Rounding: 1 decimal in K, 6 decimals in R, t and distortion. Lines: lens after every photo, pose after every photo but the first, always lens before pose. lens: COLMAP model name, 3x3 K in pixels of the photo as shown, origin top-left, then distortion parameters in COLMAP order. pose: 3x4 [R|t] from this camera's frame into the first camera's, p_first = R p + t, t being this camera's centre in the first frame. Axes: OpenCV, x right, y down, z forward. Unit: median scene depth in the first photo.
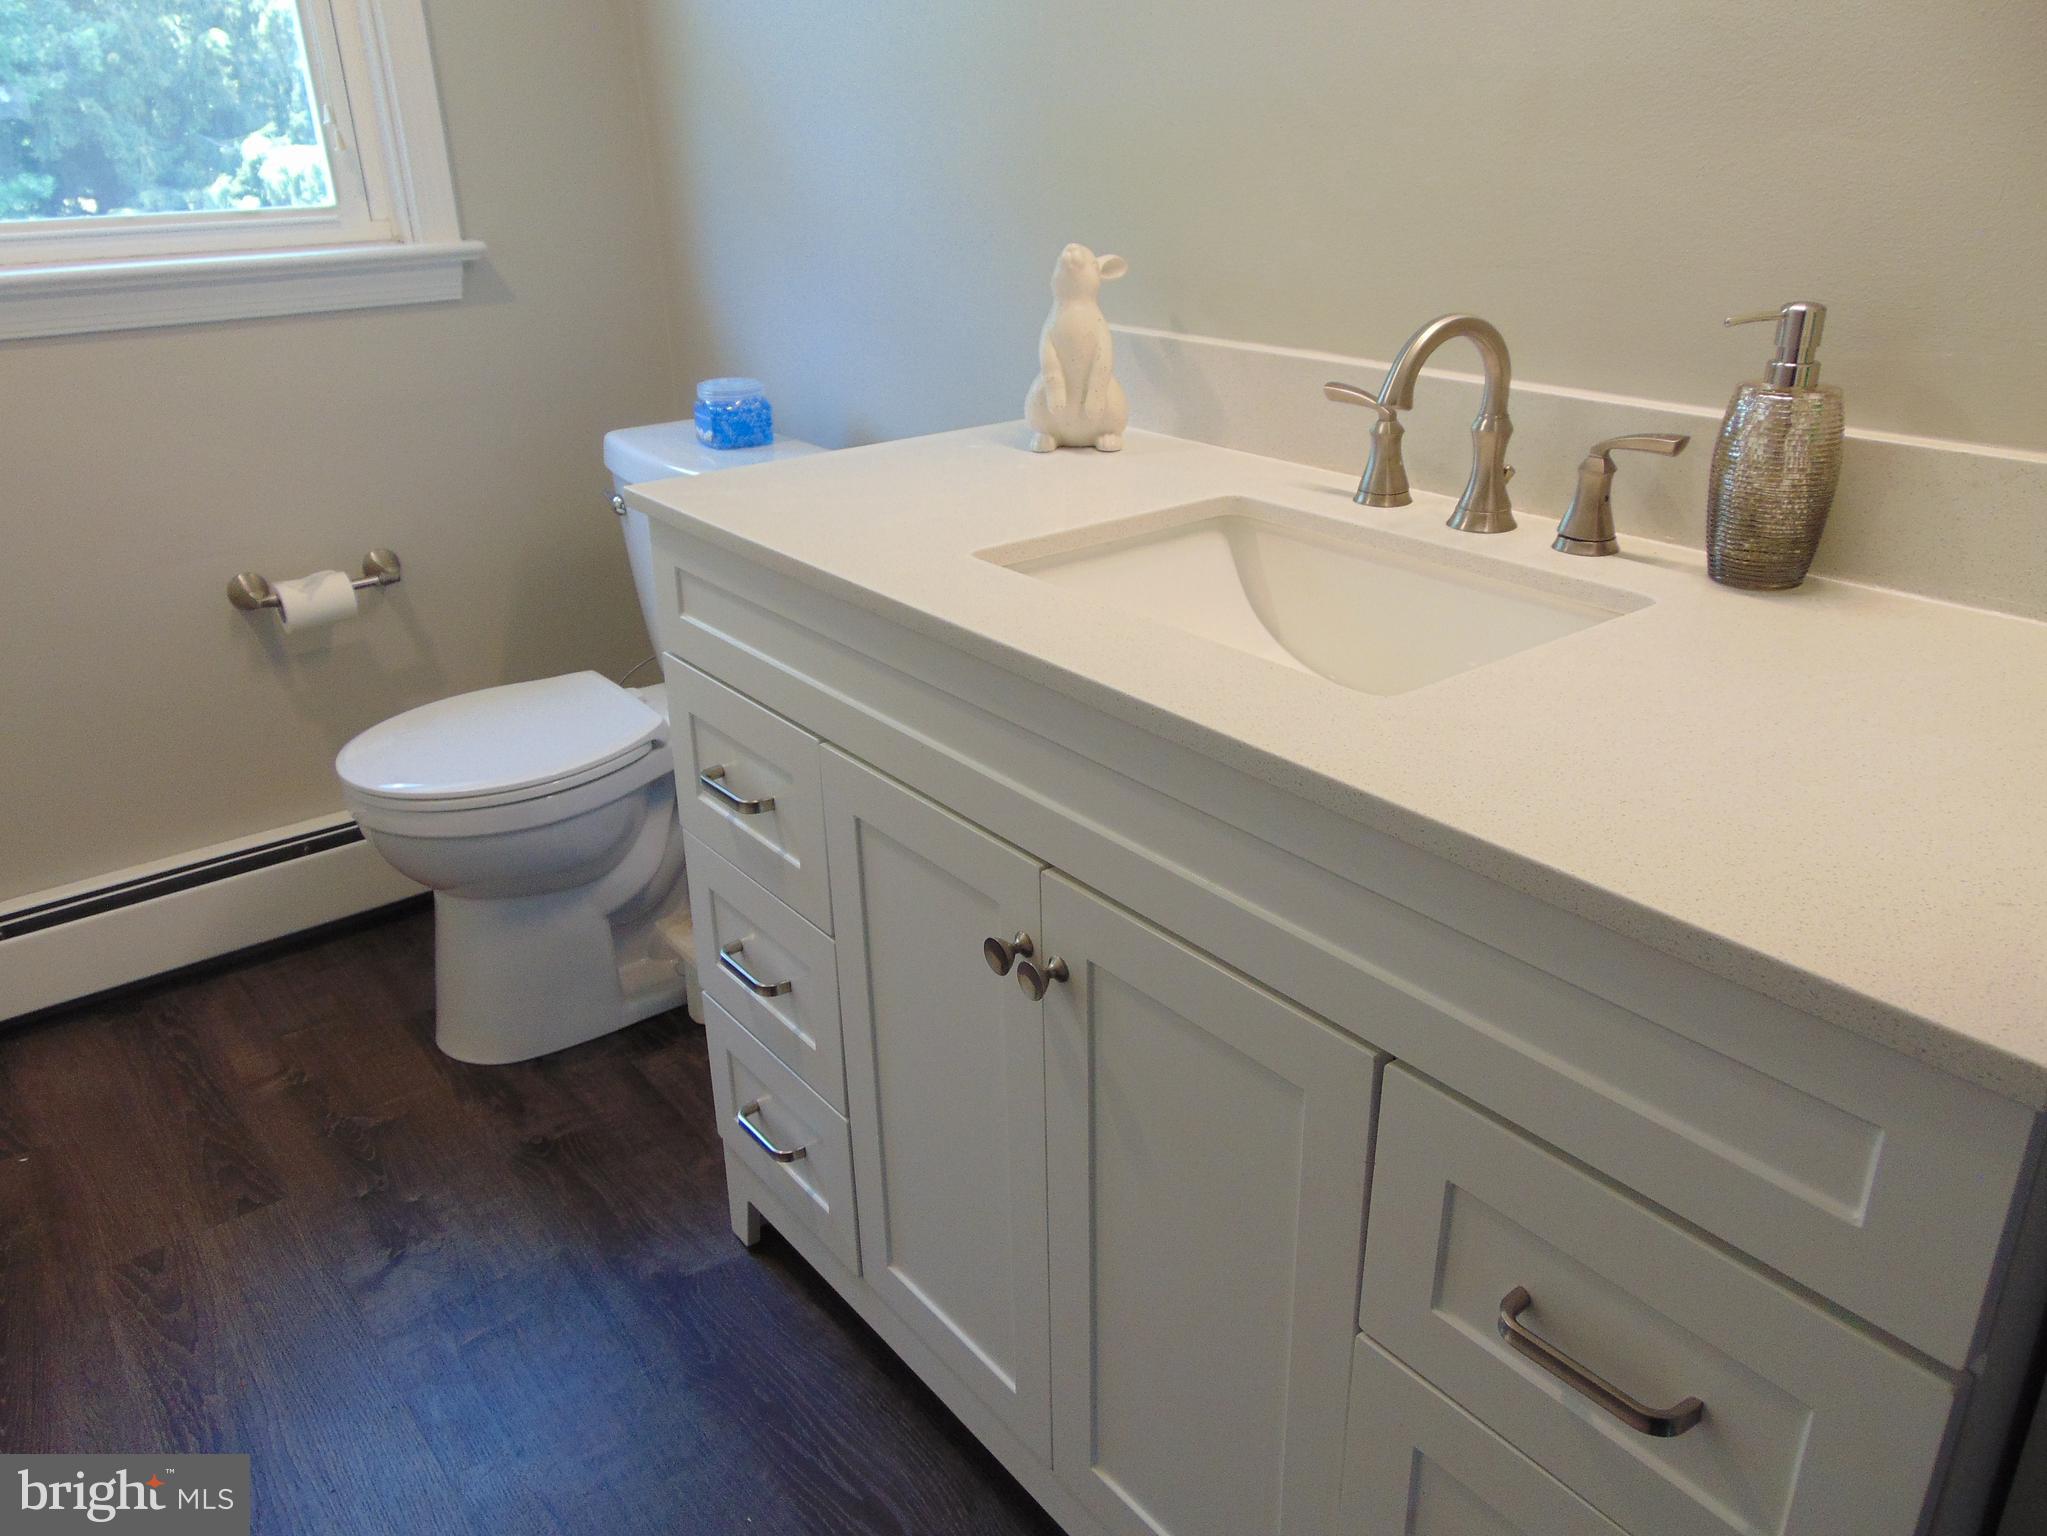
lens RADIAL K [[1538.7, 0, 1018.3], [0, 1538.7, 769.8], [0, 0, 1]] dist [-0.018183, 0.055875]
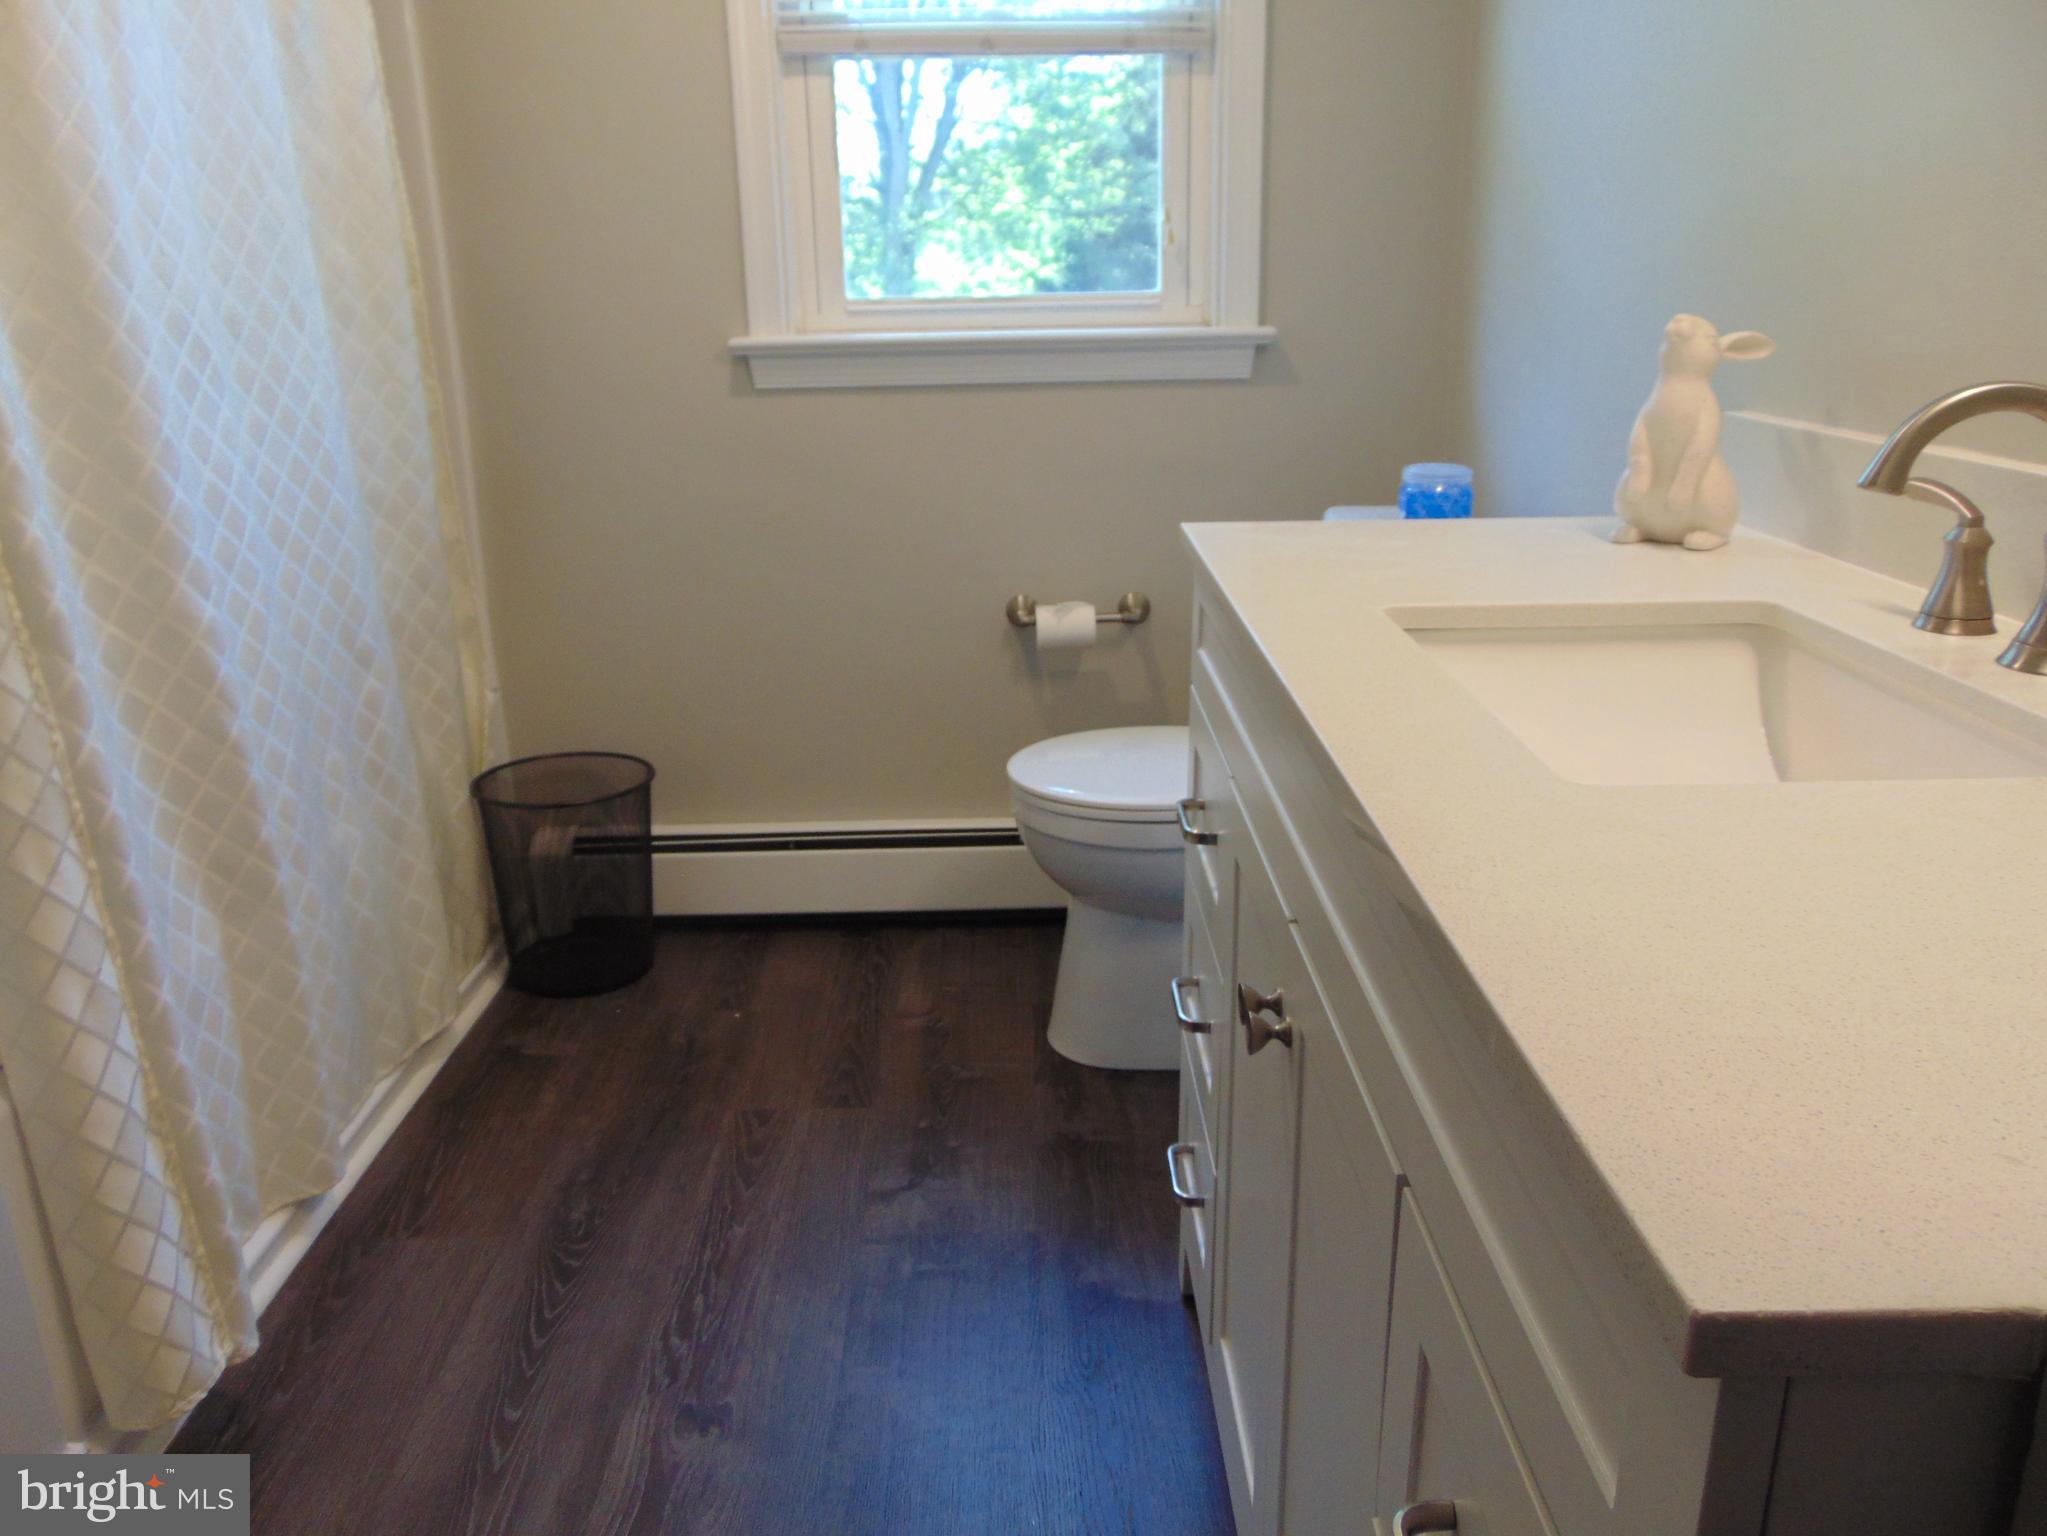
lens RADIAL K [[1538.7, 0, 1016.7], [0, 1538.7, 773.7], [0, 0, 1]] dist [-0.018183, 0.055875]
pose [[0.799665, 0.196075, -0.567530, 0.237713], [-0.241097, 0.970491, -0.004418, 0.012550], [0.549917, 0.140363, 0.823341, 0.071458]]
